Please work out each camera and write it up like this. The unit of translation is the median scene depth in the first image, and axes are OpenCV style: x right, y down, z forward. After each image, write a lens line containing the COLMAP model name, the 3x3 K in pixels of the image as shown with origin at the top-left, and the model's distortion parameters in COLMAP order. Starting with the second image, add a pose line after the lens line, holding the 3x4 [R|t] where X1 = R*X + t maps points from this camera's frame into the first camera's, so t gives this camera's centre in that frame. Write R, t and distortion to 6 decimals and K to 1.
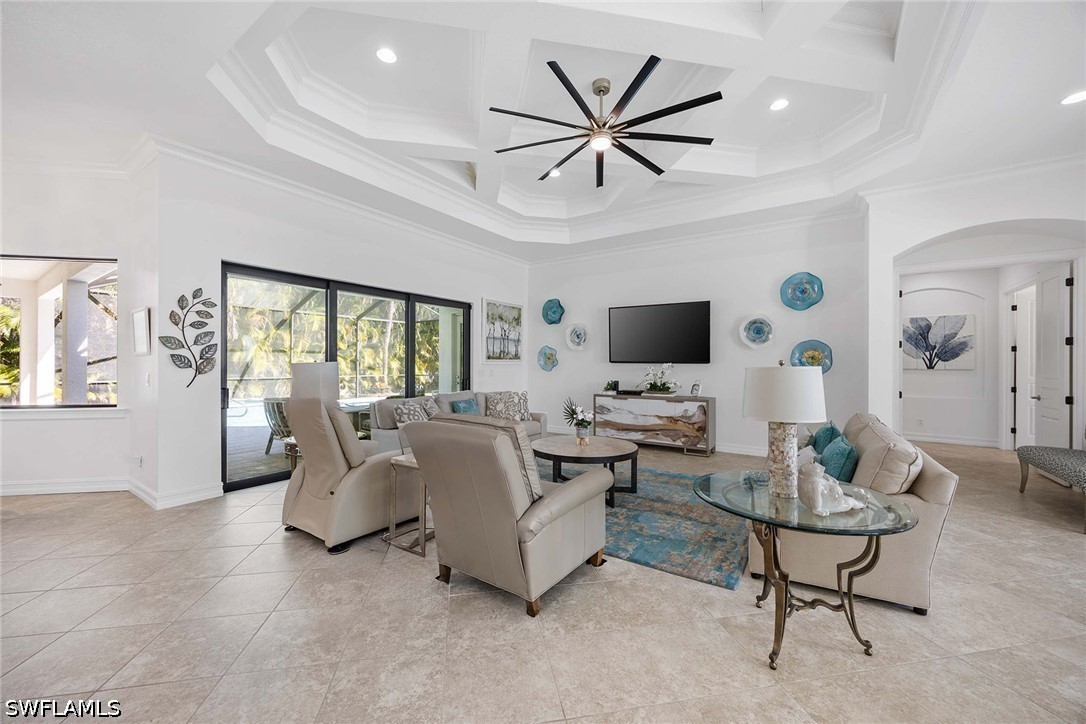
lens RADIAL K [[414.0, 0, 539.1], [0, 414.0, 364.4], [0, 0, 1]] dist [-0.005385, 0.000964]
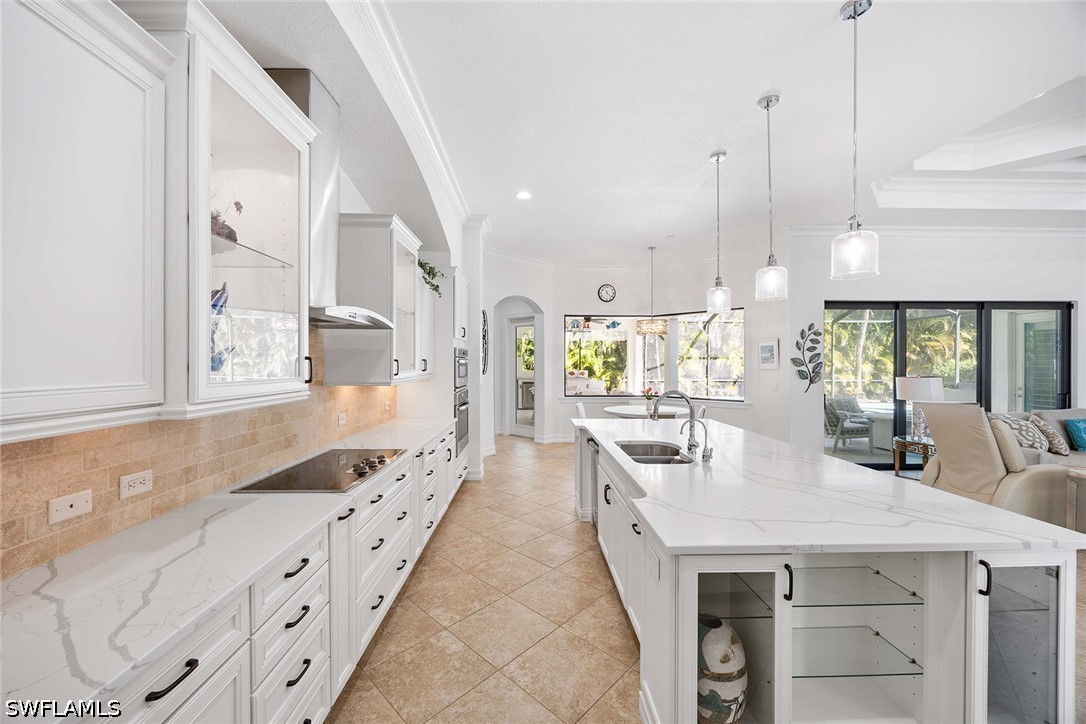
lens RADIAL K [[414.0, 0, 546.0], [0, 414.0, 361.8], [0, 0, 1]] dist [-0.005385, 0.000964]
pose [[0.593828, -0.006306, -0.804567, -0.156094], [0.000269, 0.999971, -0.007639, -0.028493], [0.804592, 0.004320, 0.593813, -0.400232]]
